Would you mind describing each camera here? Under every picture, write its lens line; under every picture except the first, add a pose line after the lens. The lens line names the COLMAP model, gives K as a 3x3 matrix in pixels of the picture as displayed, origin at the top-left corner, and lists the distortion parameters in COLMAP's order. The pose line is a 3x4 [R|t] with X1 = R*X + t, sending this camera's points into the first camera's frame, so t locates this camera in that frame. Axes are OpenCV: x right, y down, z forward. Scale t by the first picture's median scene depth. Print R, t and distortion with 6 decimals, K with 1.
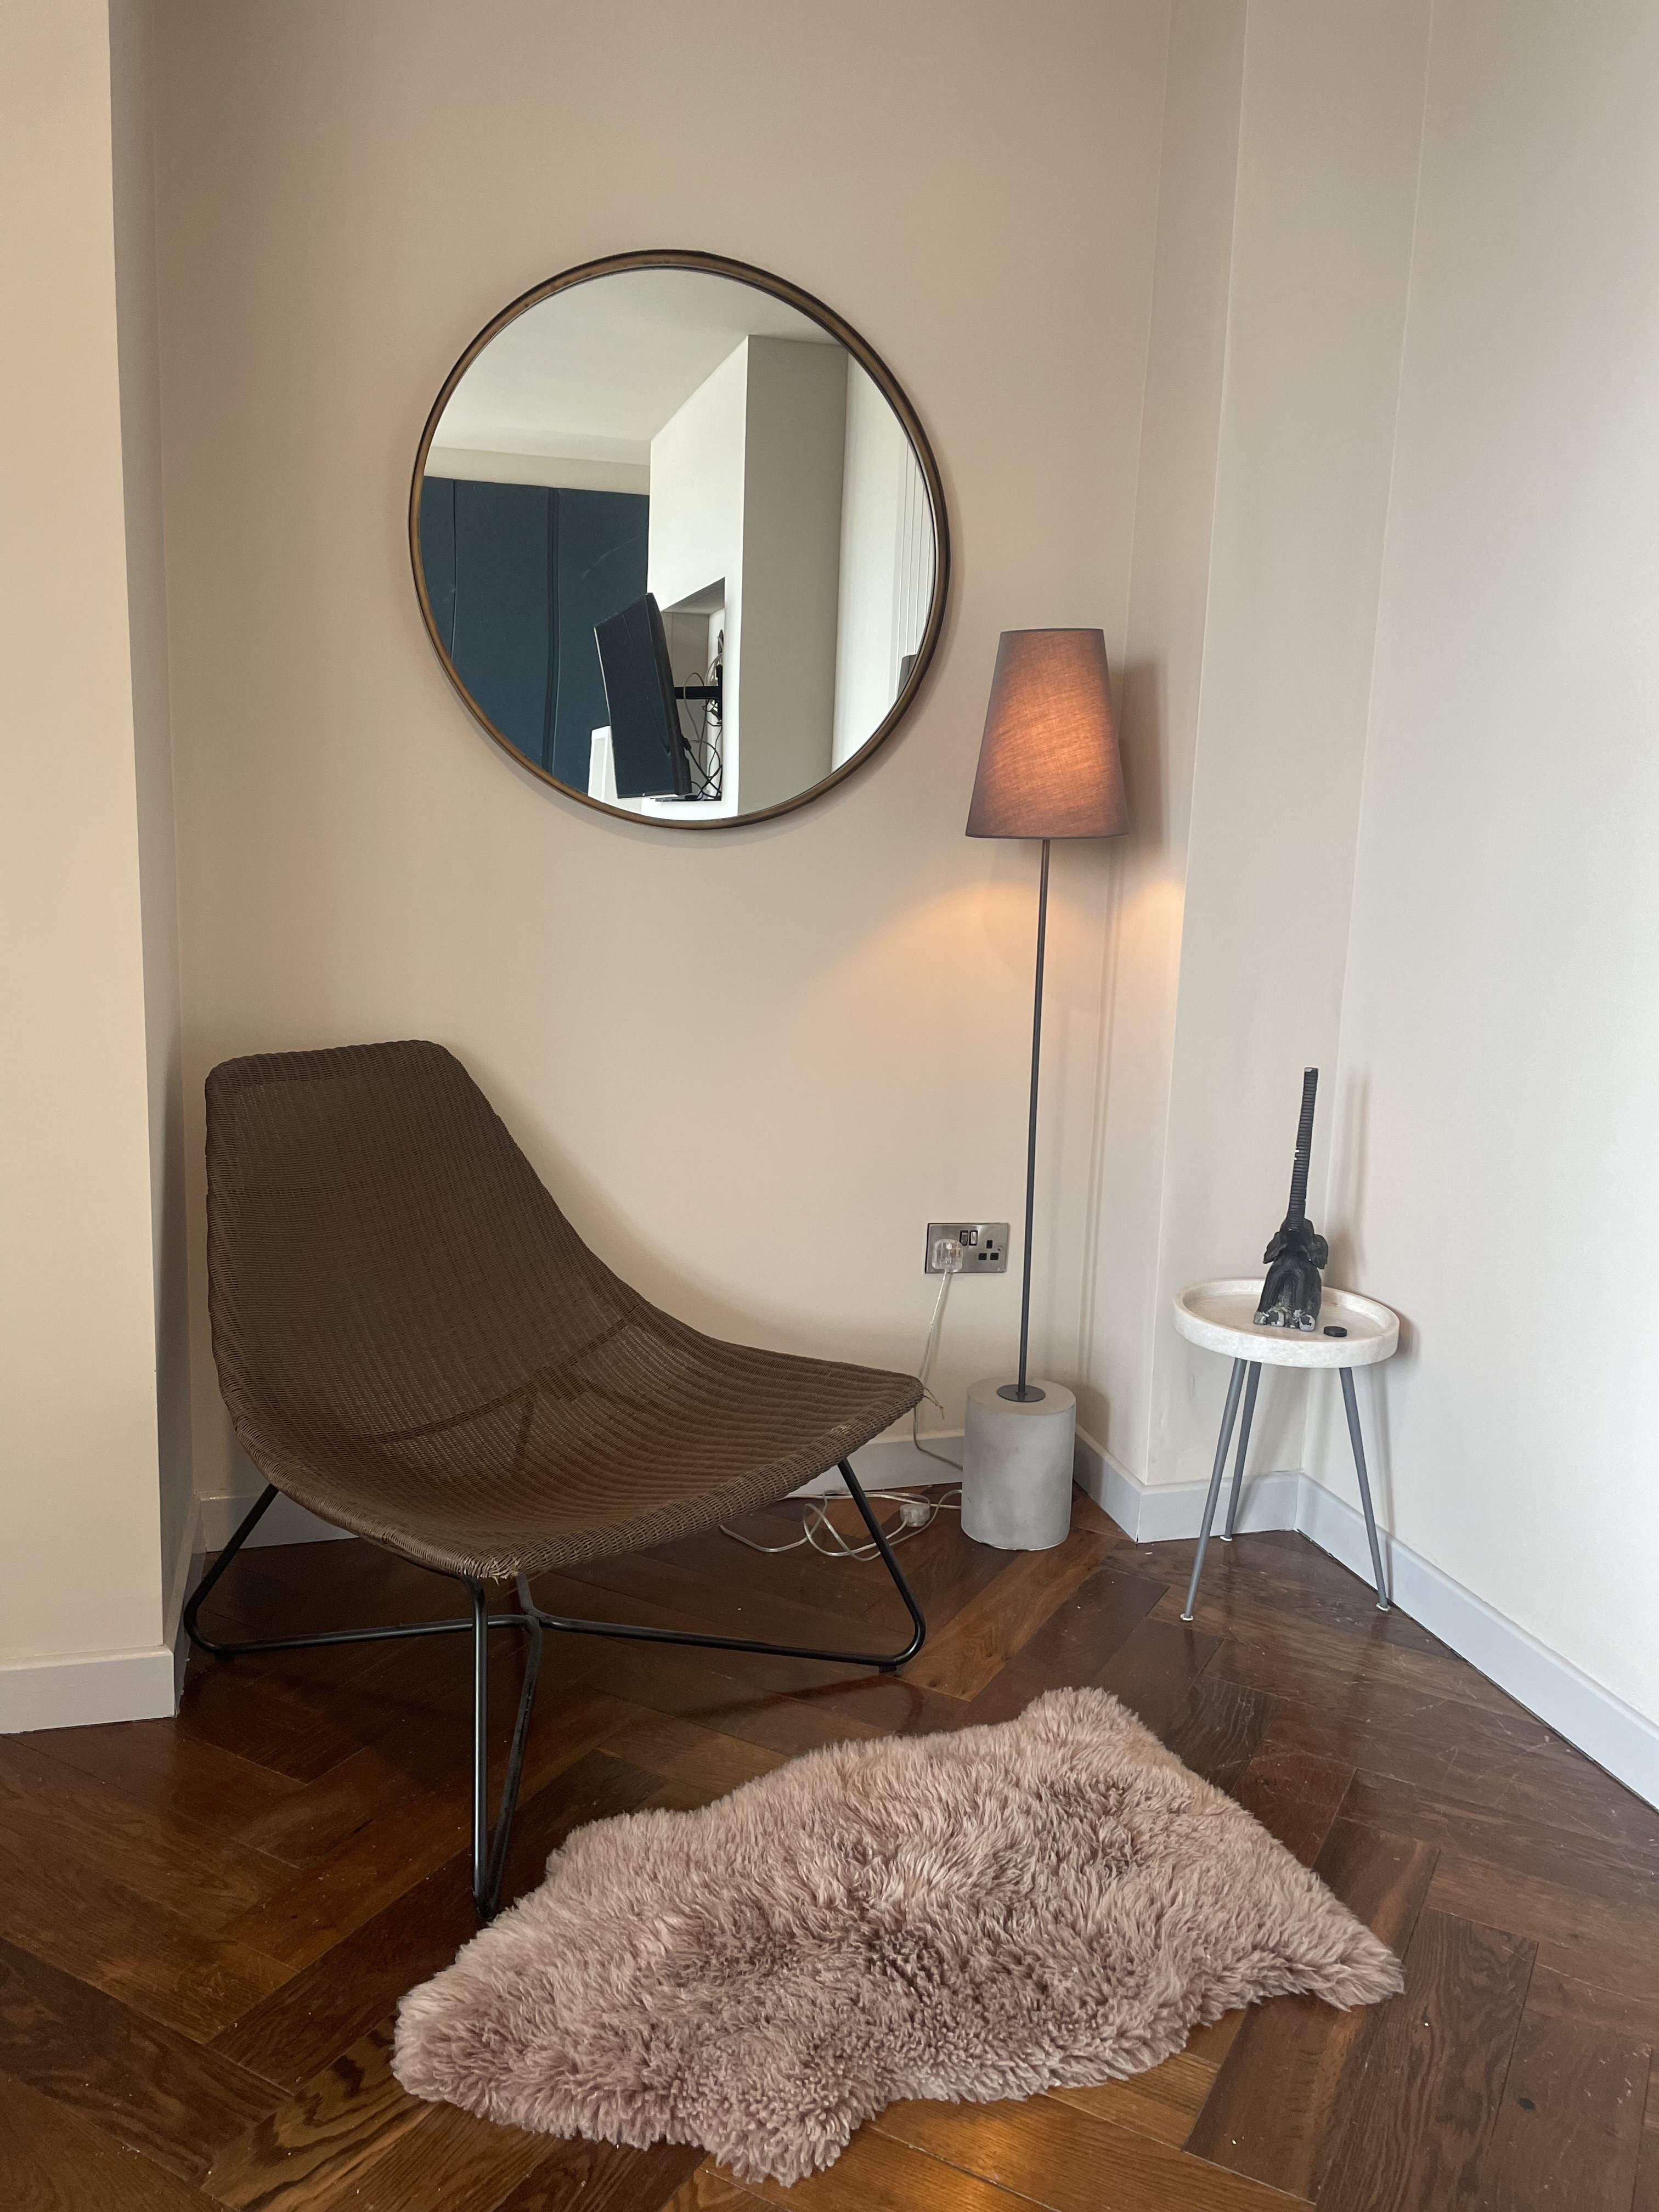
lens RADIAL K [[1684.9, 0, 845.5], [0, 1684.9, 1107.0], [0, 0, 1]] dist [0.075251, -0.073831]
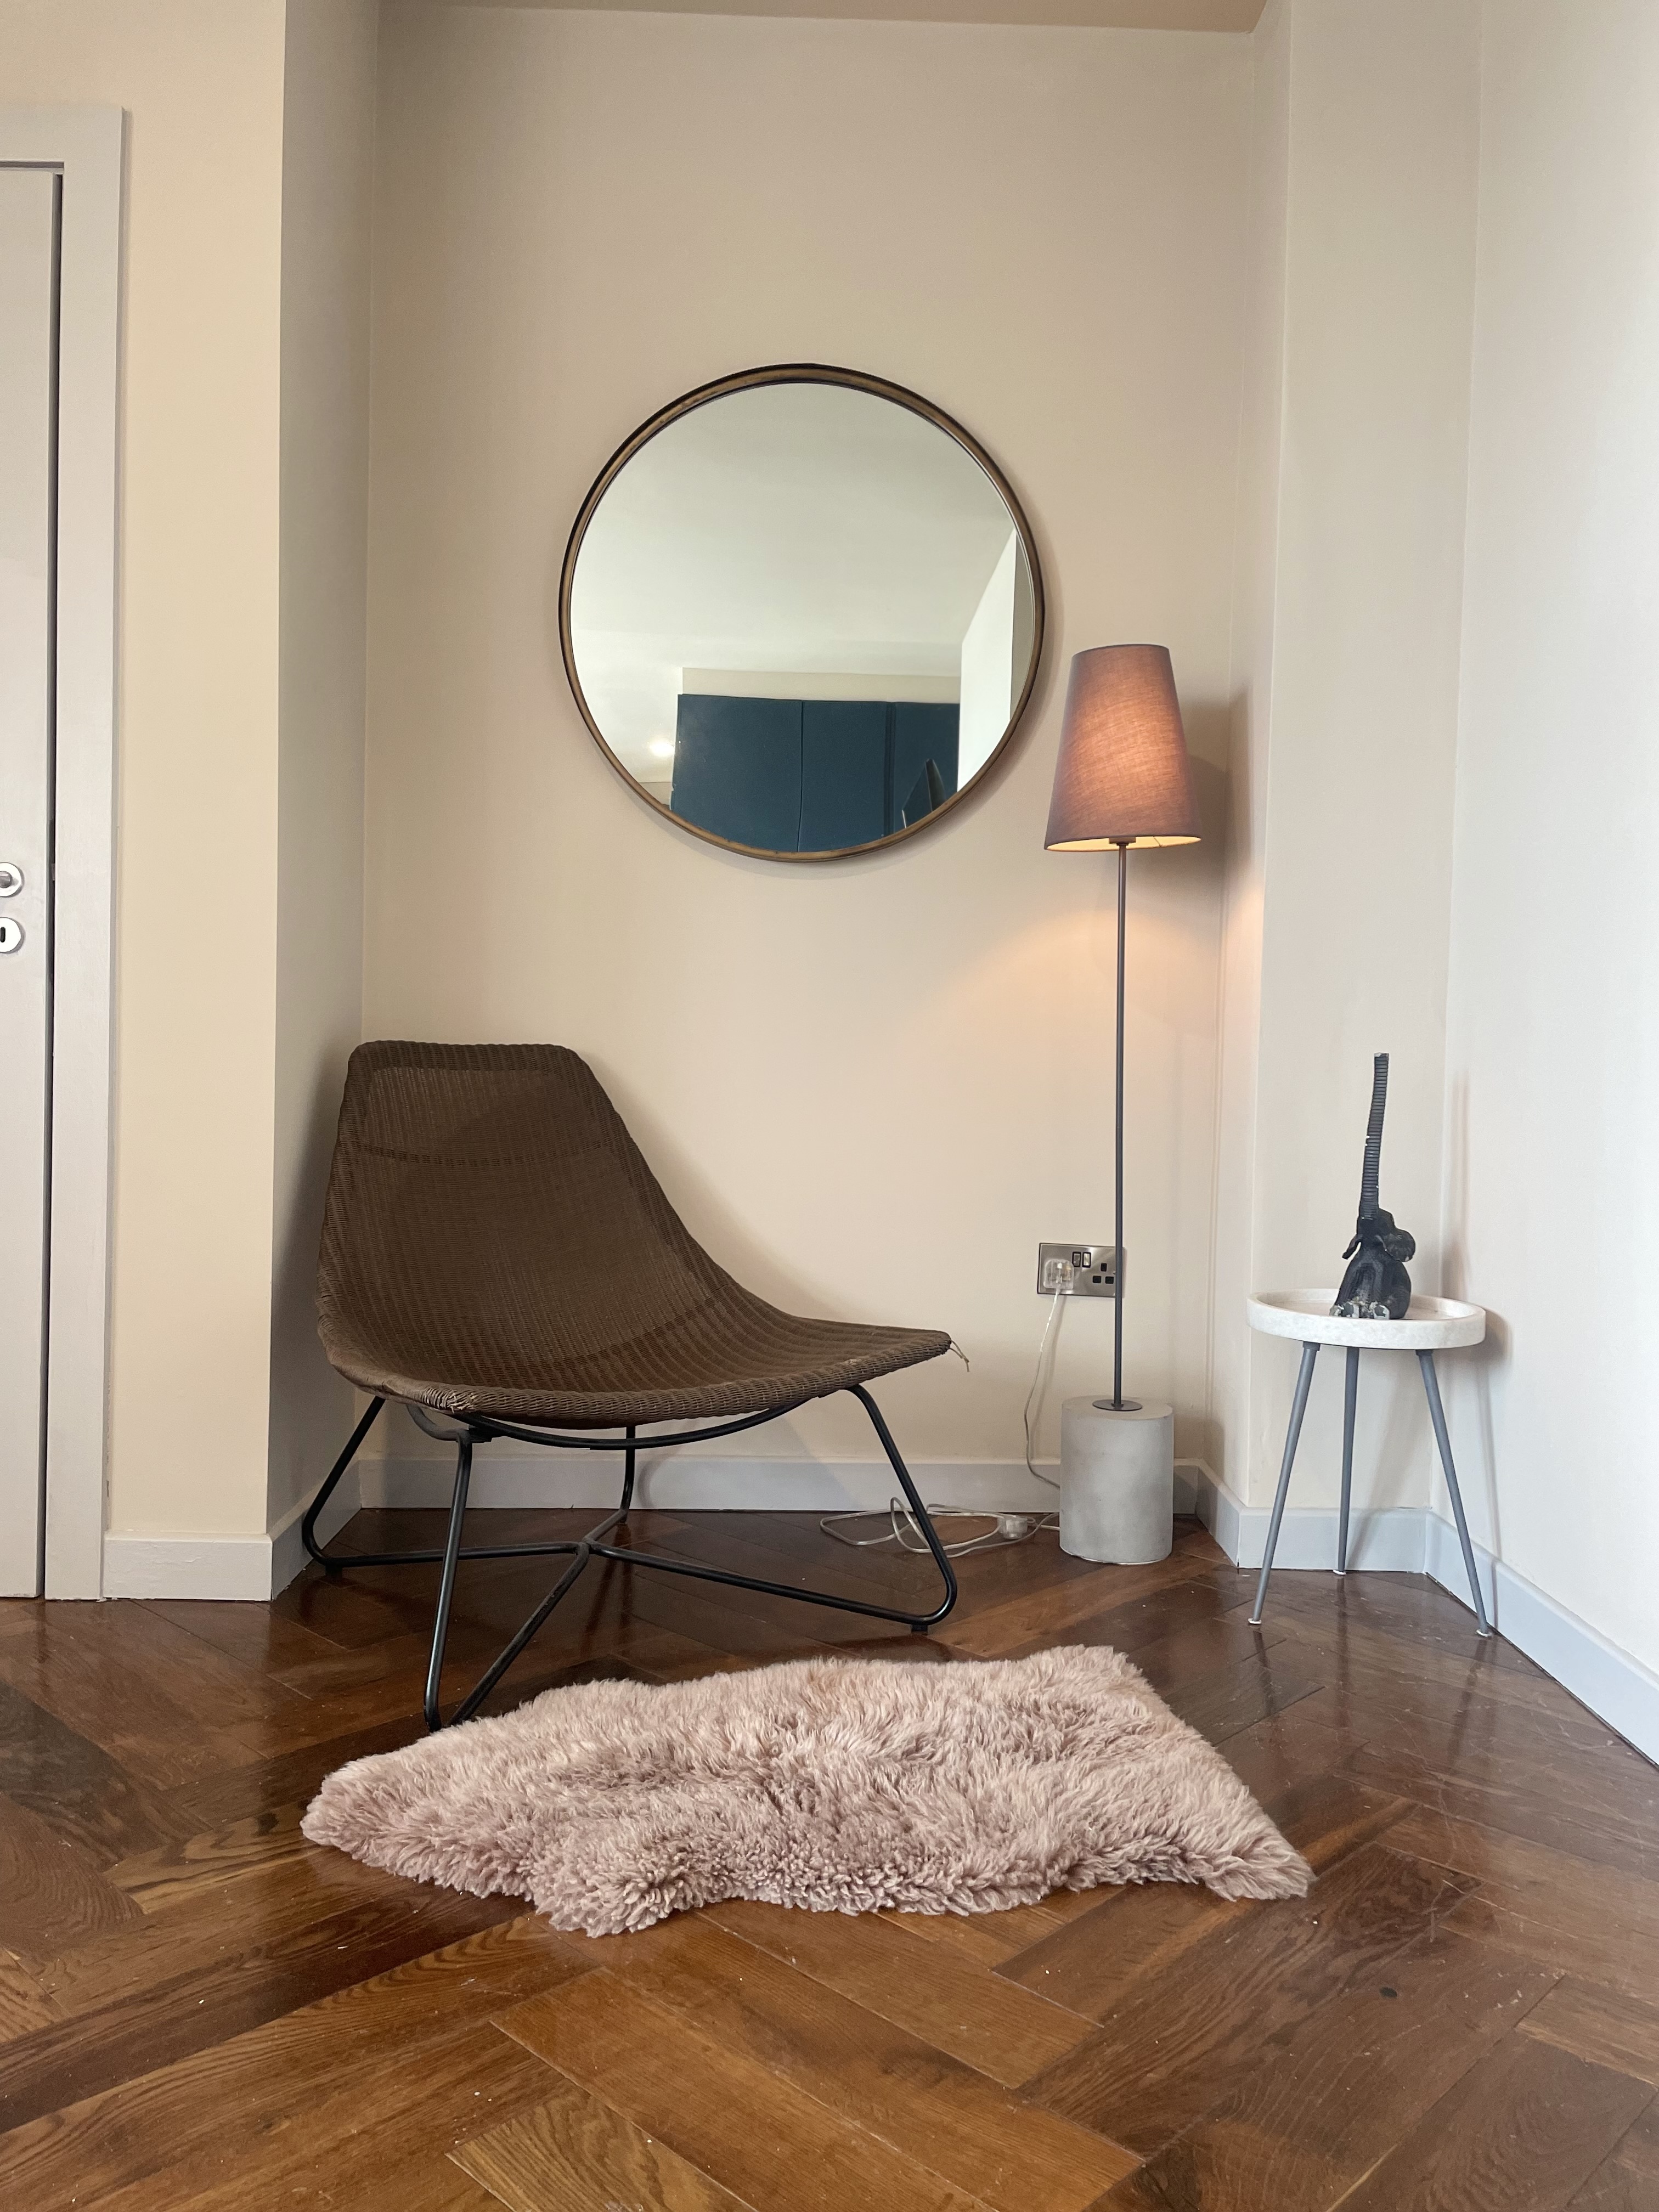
lens RADIAL K [[1683.6, 0, 829.5], [0, 1683.6, 1106.0], [0, 0, 1]] dist [0.053435, -0.002385]
pose [[0.964749, -0.007257, -0.263071, 0.320747], [-0.032792, 0.988514, -0.147526, 0.233148], [0.261120, 0.150952, 0.953431, -0.024213]]
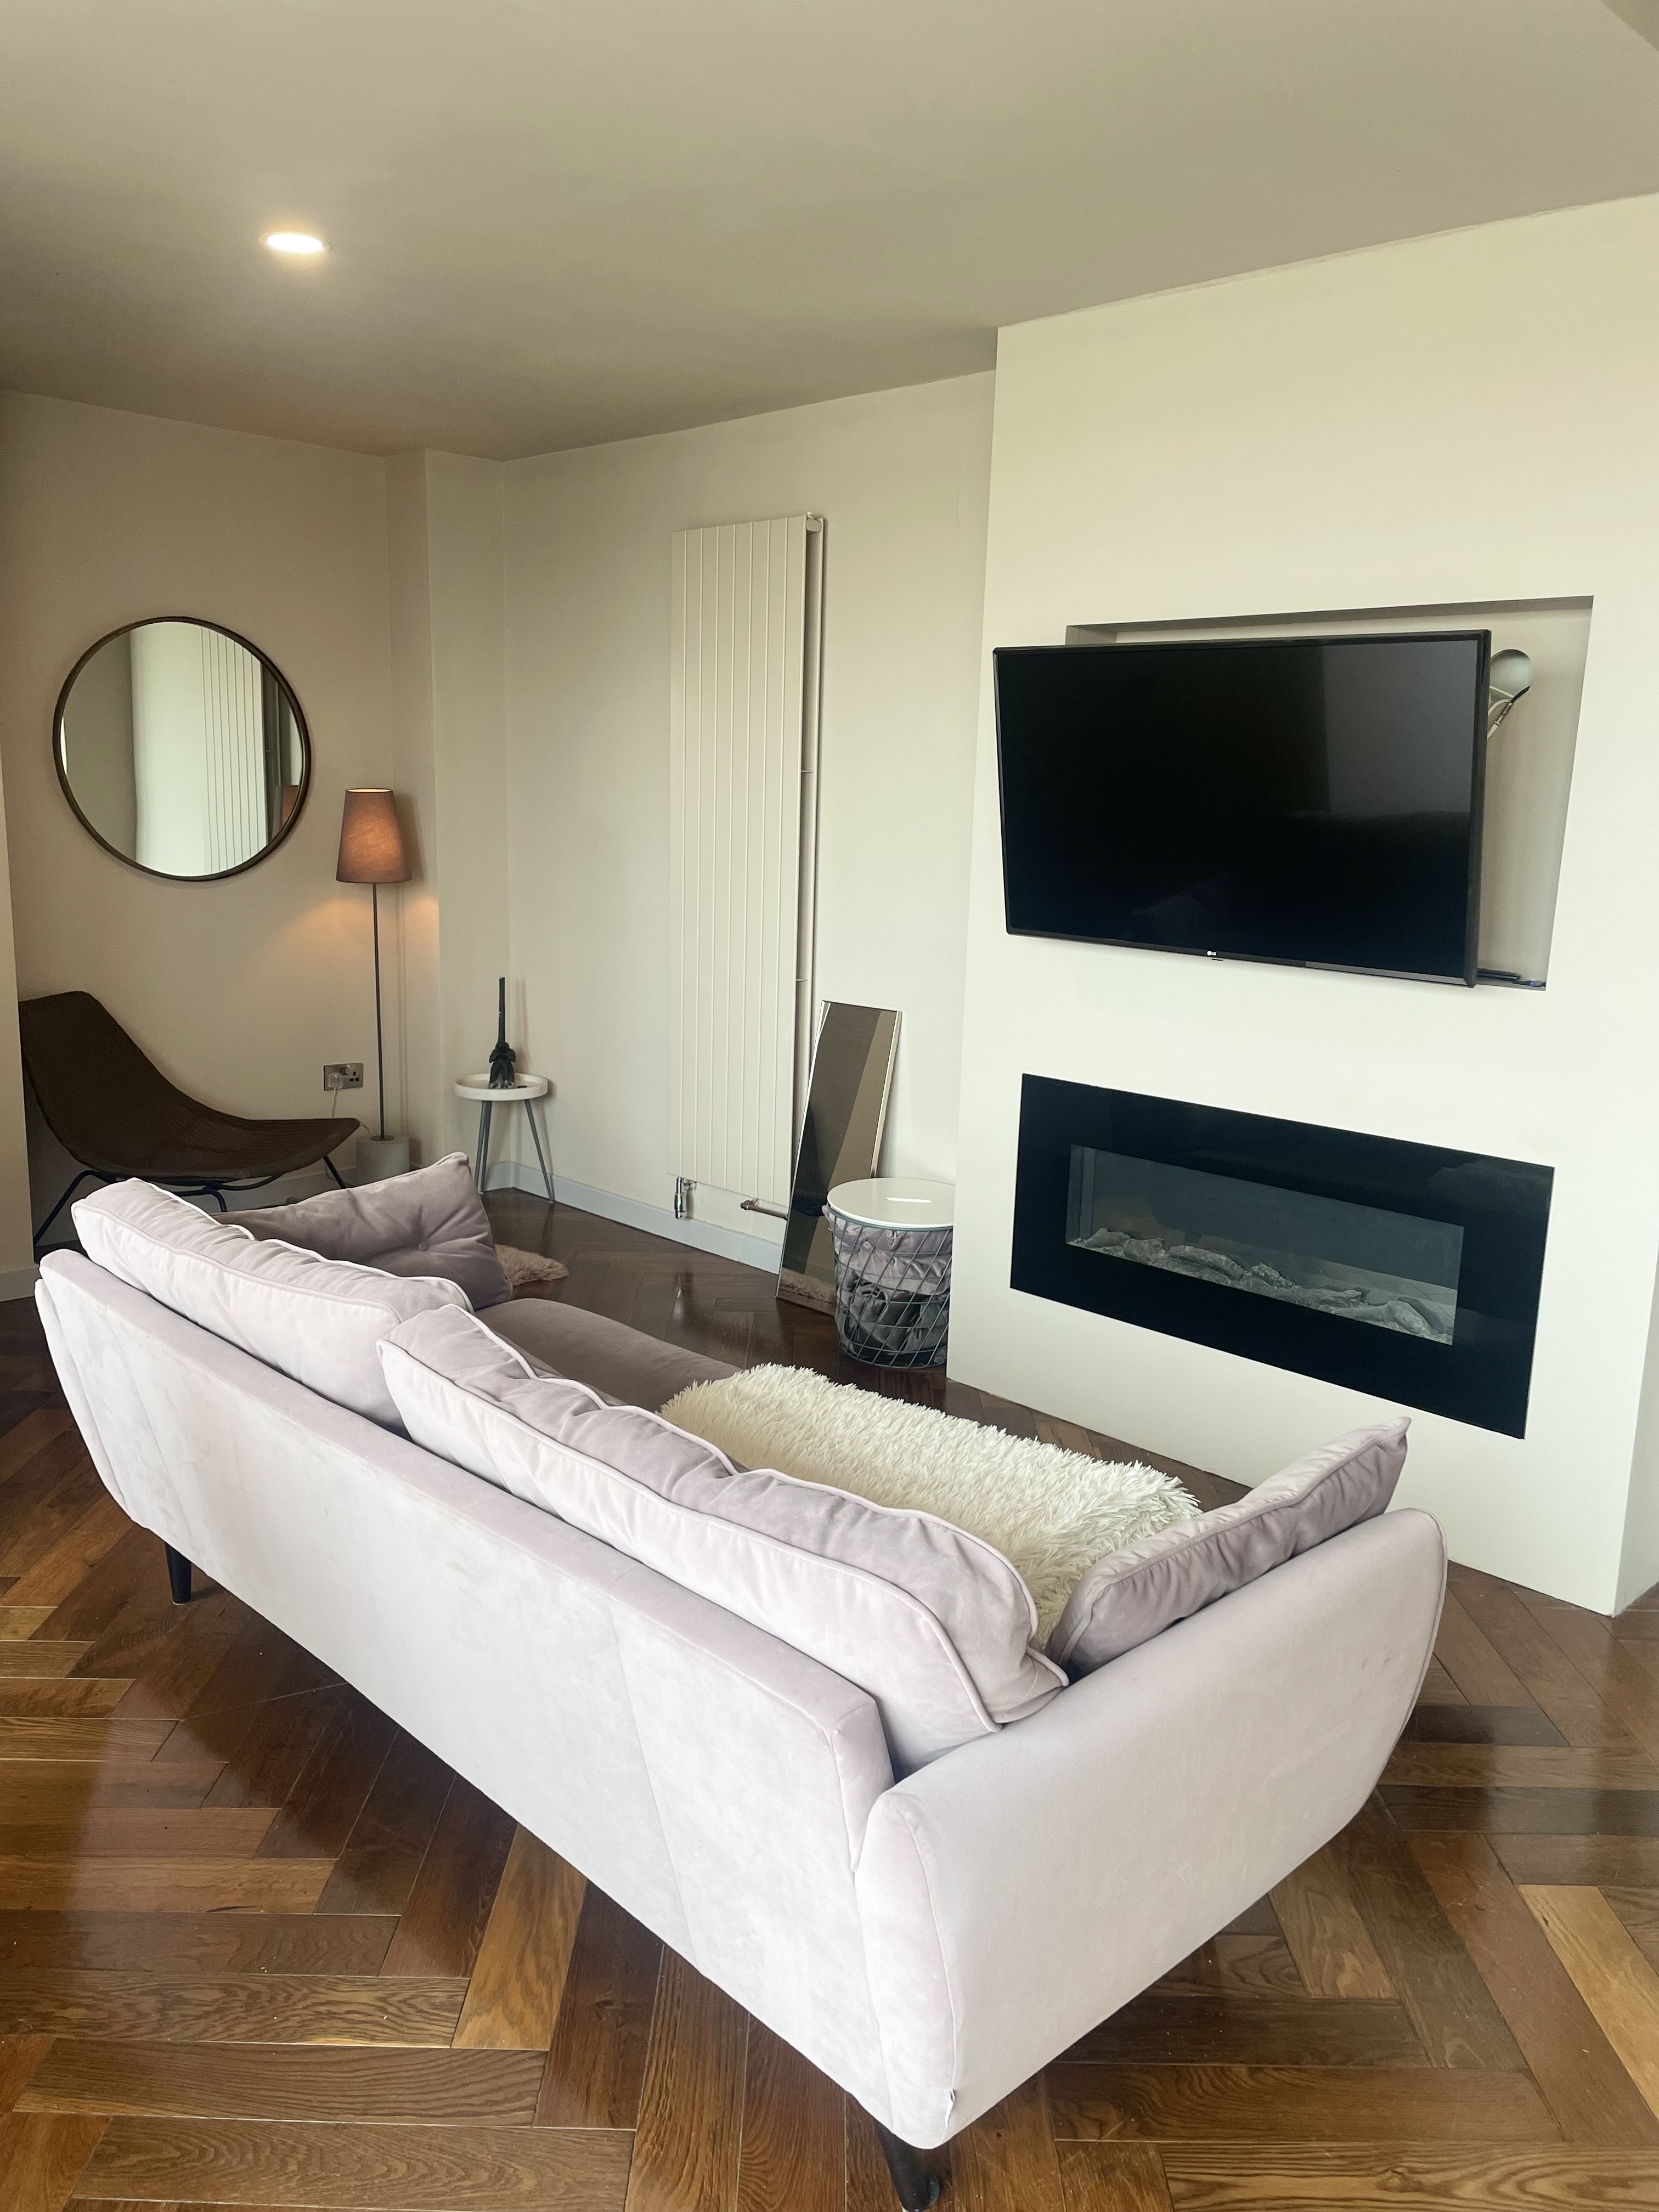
lens RADIAL K [[1684.9, 0, 845.5], [0, 1684.9, 1107.0], [0, 0, 1]] dist [0.075251, -0.073831]
pose [[0.871954, -0.104046, 0.478404, -0.645210], [0.085315, 0.994498, 0.060791, 0.078041], [-0.482097, -0.012192, 0.876033, -1.844964]]
